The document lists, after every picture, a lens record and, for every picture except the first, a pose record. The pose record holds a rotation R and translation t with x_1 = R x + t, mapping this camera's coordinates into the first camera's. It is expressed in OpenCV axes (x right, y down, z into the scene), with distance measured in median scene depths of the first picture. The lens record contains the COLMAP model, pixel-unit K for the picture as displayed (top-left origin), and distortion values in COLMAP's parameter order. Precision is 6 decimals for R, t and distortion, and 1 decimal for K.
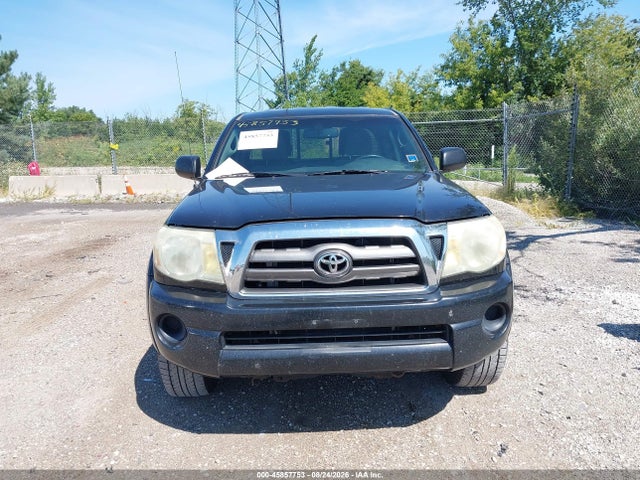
lens RADIAL K [[500.1, 0, 317.3], [0, 500.1, 252.0], [0, 0, 1]] dist [0.000773, -0.006070]
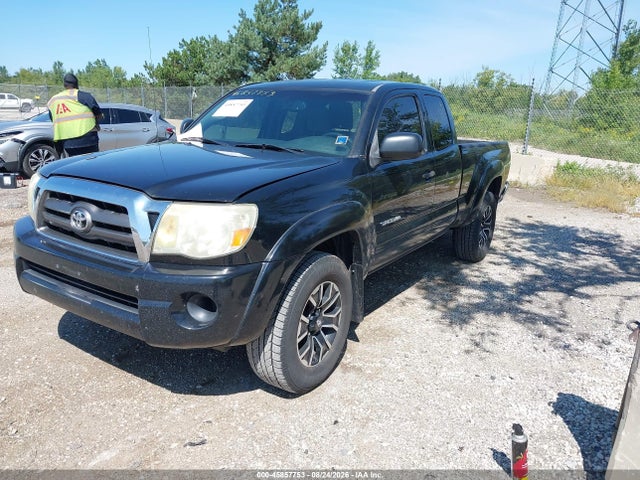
lens RADIAL K [[500.1, 0, 317.3], [0, 500.1, 252.0], [0, 0, 1]] dist [0.000773, -0.006070]
pose [[0.819032, 0.210942, -0.533564, 0.743485], [-0.179231, 0.977488, 0.111322, -0.087226], [0.545035, 0.004455, 0.838402, 0.232283]]
